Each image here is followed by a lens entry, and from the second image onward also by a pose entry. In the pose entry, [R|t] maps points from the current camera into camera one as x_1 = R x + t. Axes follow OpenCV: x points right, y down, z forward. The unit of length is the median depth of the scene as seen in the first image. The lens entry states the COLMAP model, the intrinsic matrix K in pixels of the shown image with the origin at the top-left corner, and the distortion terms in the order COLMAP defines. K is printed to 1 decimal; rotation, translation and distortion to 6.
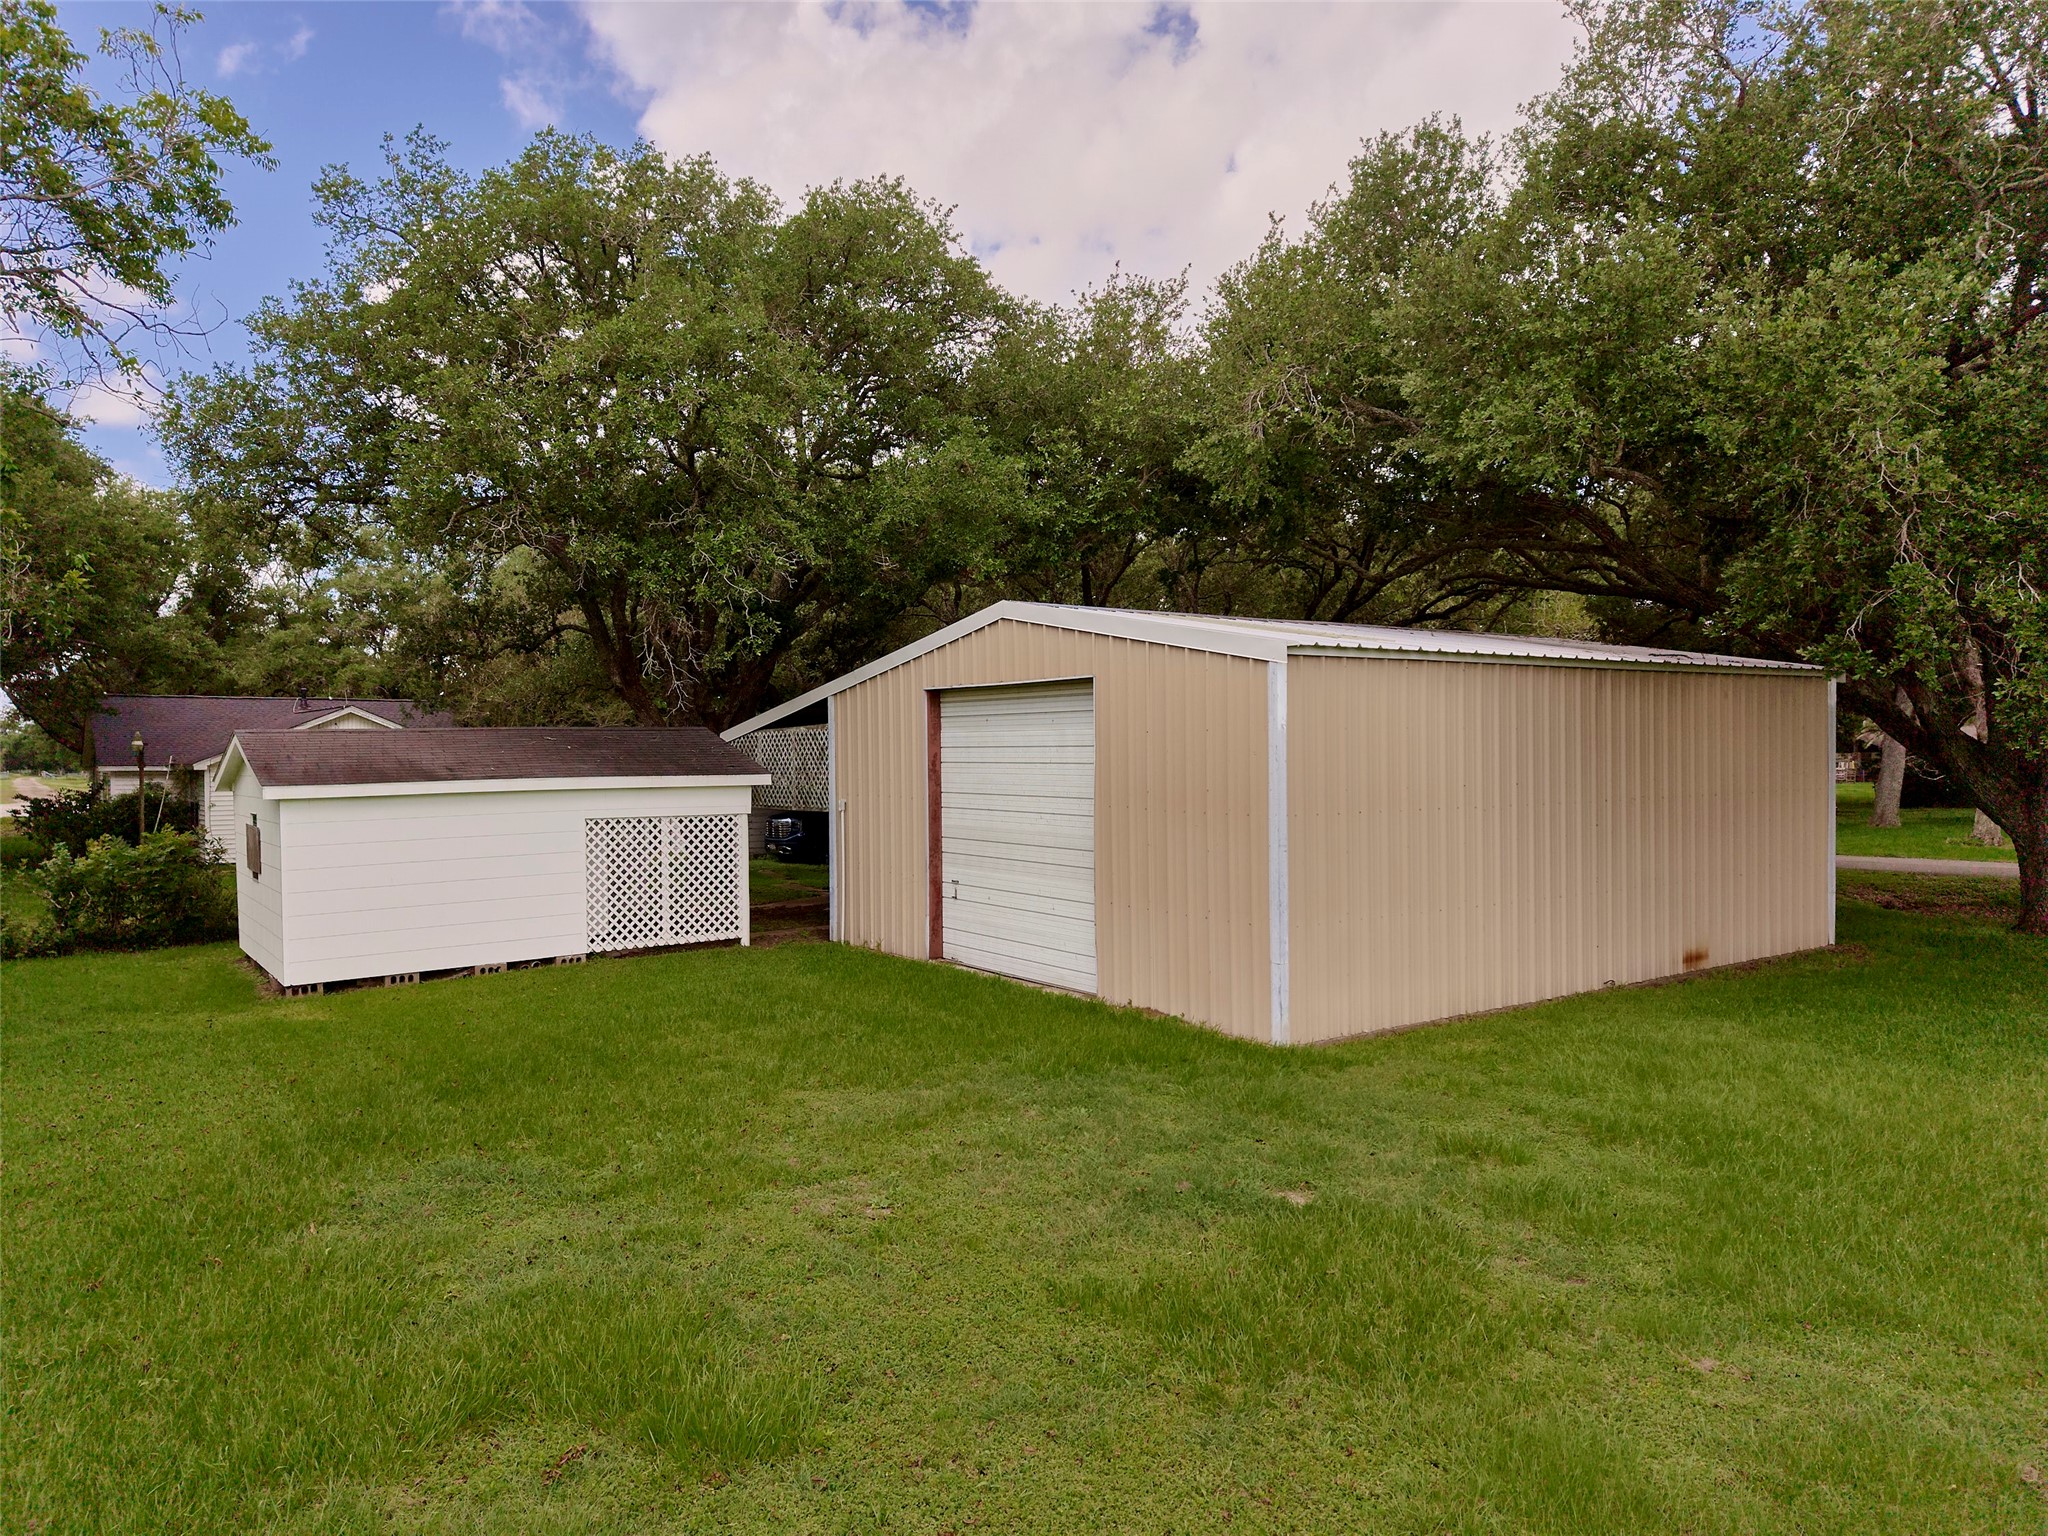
lens RADIAL K [[1377.8, 0, 1024.0], [0, 1377.8, 768.0], [0, 0, 1]] dist [0.001053, -0.002520]
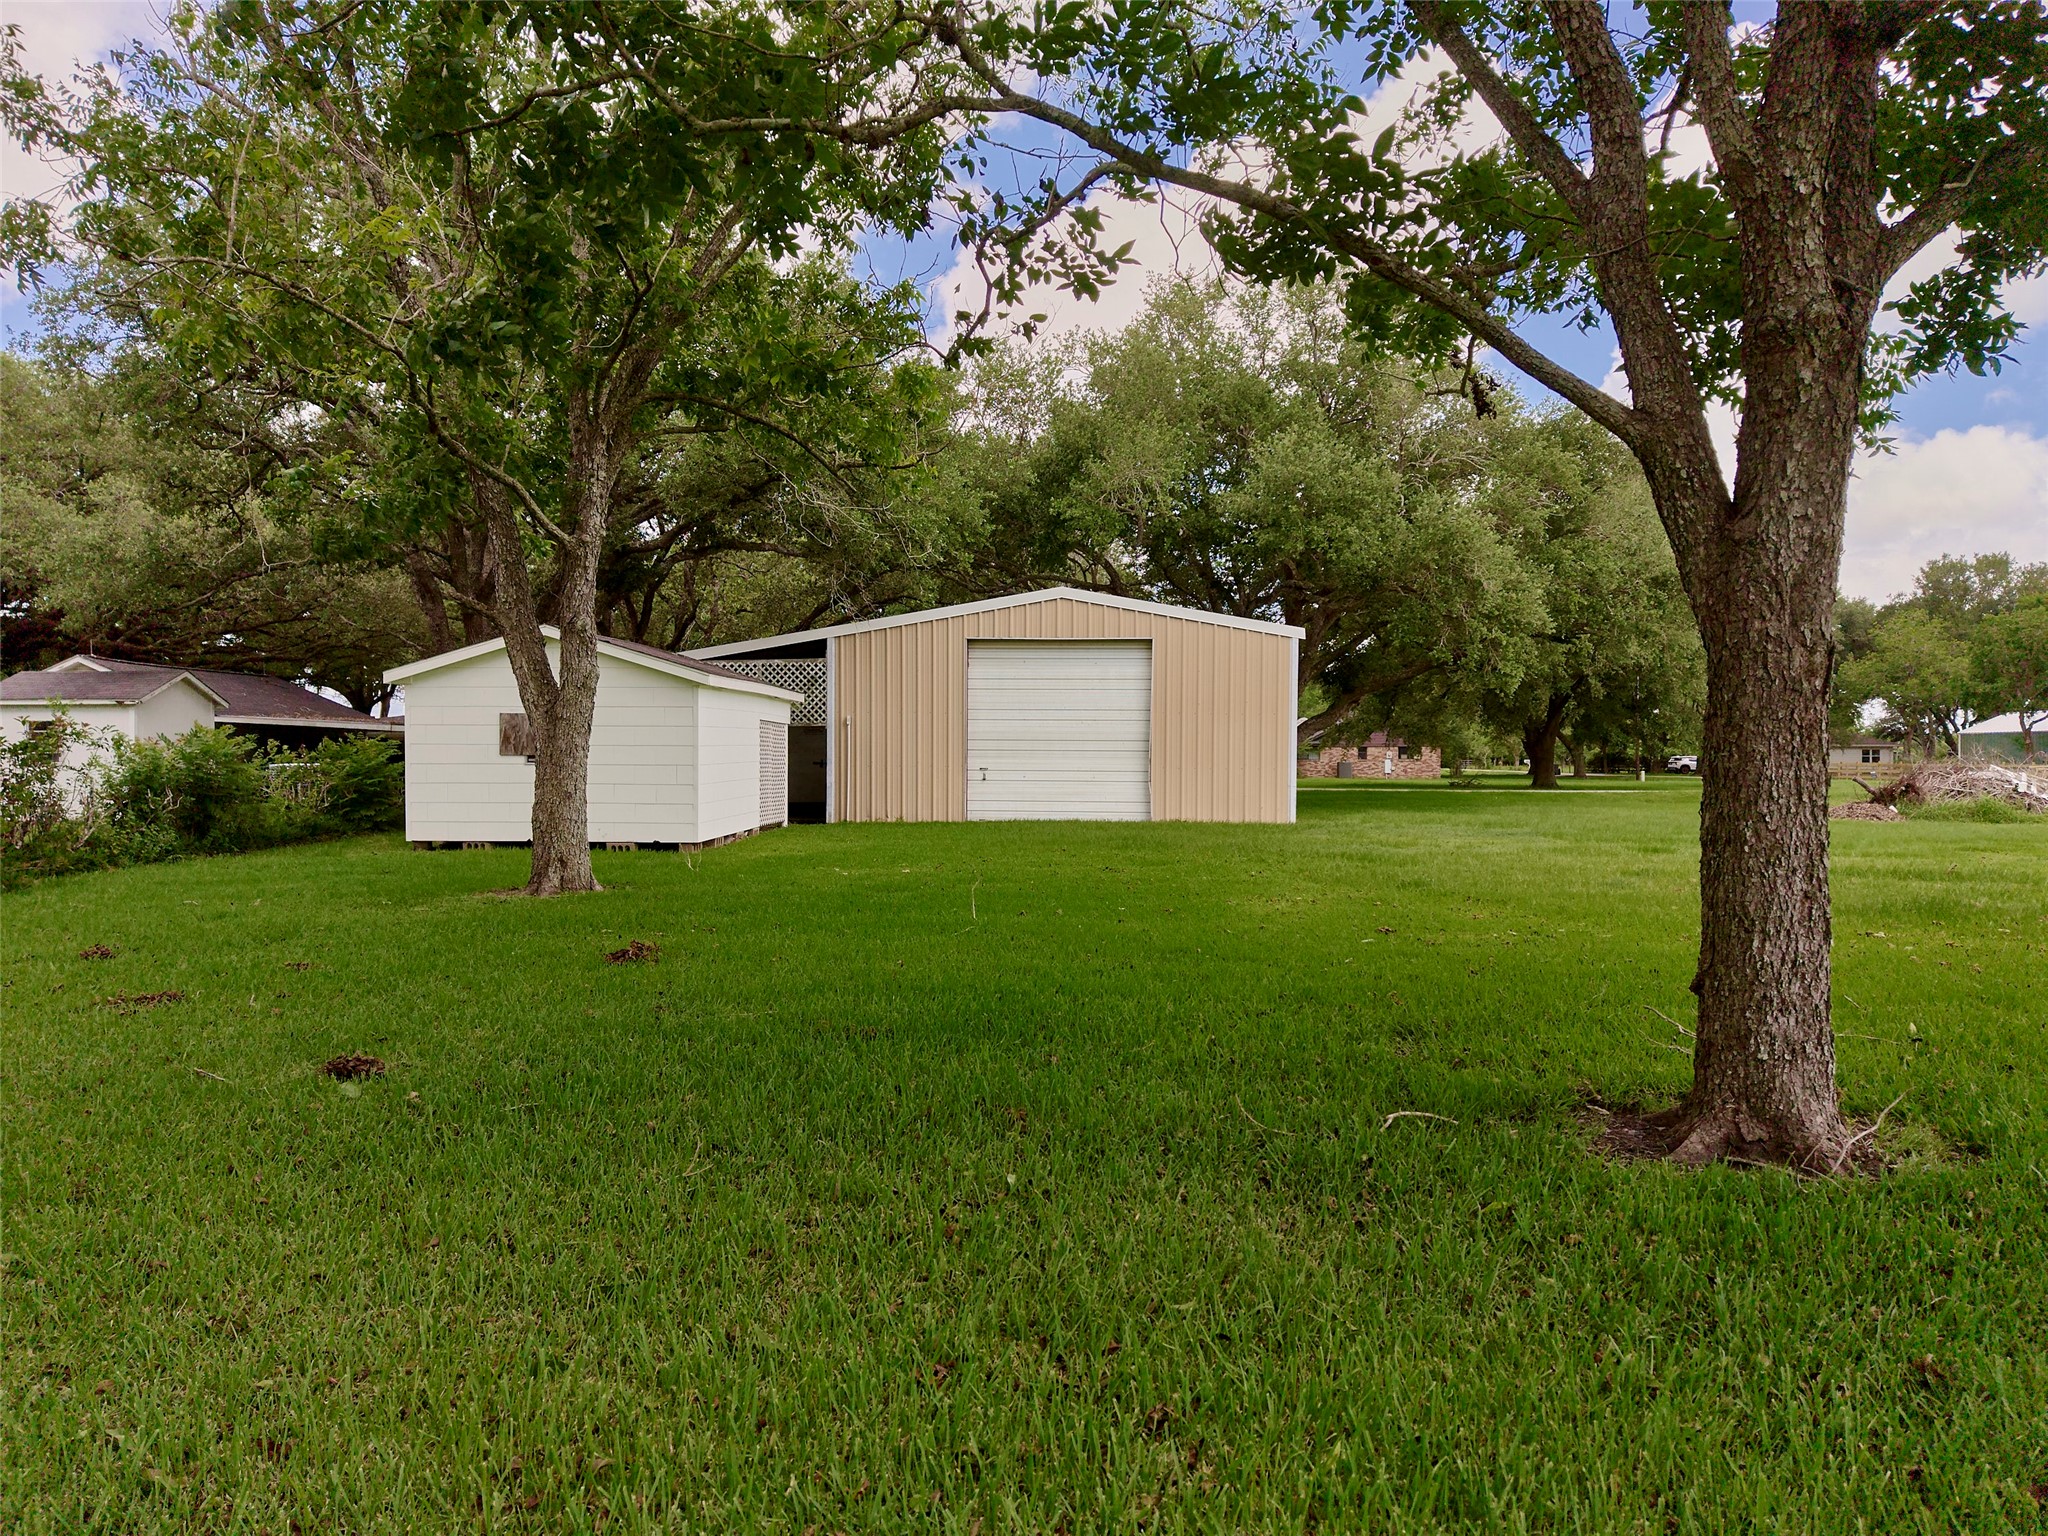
lens RADIAL K [[1377.8, 0, 1024.0], [0, 1377.8, 768.0], [0, 0, 1]] dist [0.001053, -0.002520]
pose [[0.650245, 0.017002, 0.759534, -1.106301], [-0.008974, 0.999852, -0.014699, 0.098792], [-0.759672, 0.002742, 0.650301, -0.008198]]
